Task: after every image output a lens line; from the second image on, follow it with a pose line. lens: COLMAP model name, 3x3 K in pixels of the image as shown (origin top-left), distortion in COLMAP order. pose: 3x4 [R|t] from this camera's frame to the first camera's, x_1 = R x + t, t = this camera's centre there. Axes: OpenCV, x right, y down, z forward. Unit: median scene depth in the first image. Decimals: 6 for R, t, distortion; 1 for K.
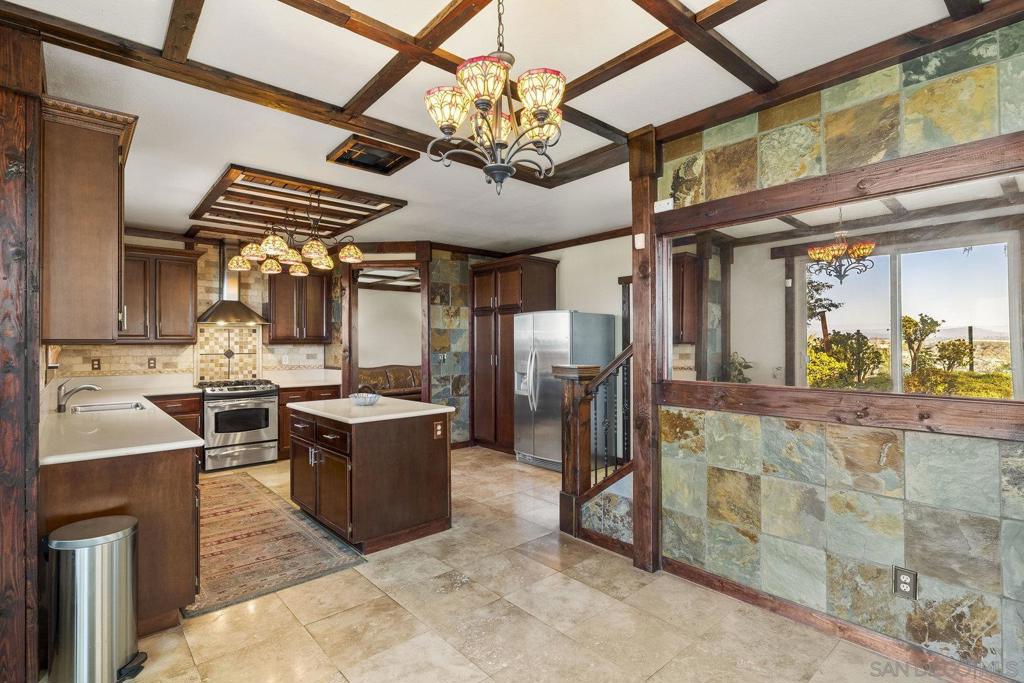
lens RADIAL K [[497.1, 0, 513.7], [0, 497.1, 342.4], [0, 0, 1]] dist [-0.005555, -0.000605]
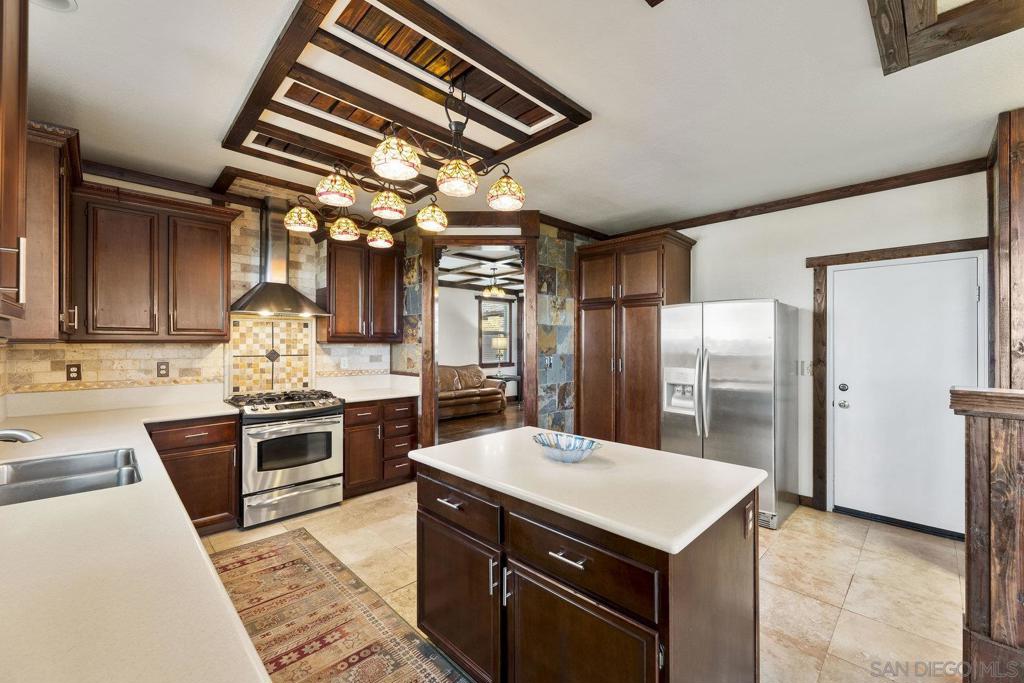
lens RADIAL K [[417.2, 0, 509.8], [0, 417.2, 344.0], [0, 0, 1]] dist [-0.003627, 0.000120]
pose [[0.998778, 0.007068, 0.048917, -0.256025], [-0.007371, 0.999955, 0.006019, -0.000693], [-0.048872, -0.006372, 0.998785, 0.368613]]
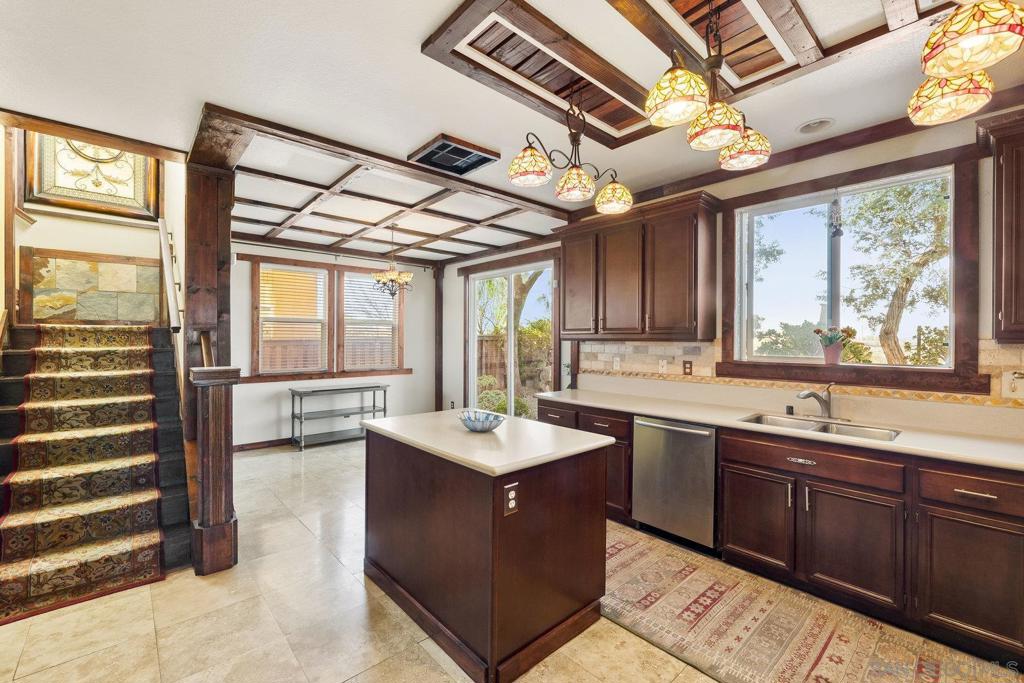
lens RADIAL K [[427.6, 0, 513.2], [0, 427.6, 341.4], [0, 0, 1]] dist [-0.000578, -0.000028]
pose [[-0.999927, 0.004973, -0.011013, -0.227350], [0.004961, 0.999987, 0.001057, 0.001801], [0.011018, 0.001002, -0.999939, 1.063984]]
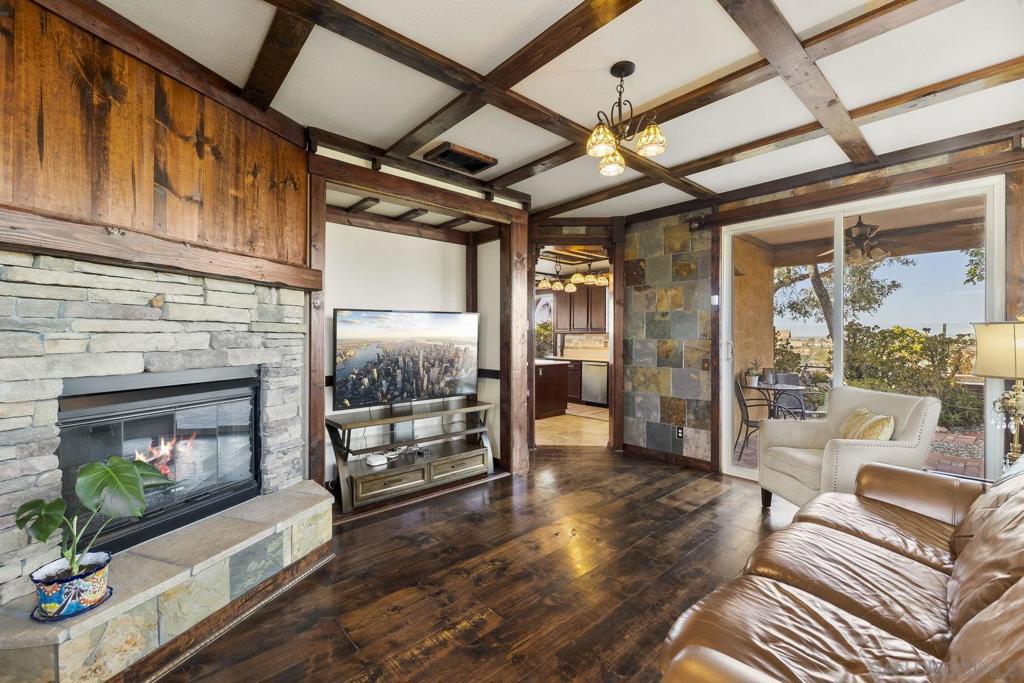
lens RADIAL K [[427.6, 0, 511.5], [0, 427.6, 339.0], [0, 0, 1]] dist [-0.000578, -0.000028]
pose [[-0.999991, 0.004209, 0.000679, -0.153189], [0.004208, 0.999989, -0.002275, 0.023221], [-0.000688, -0.002272, -0.999997, 1.919942]]
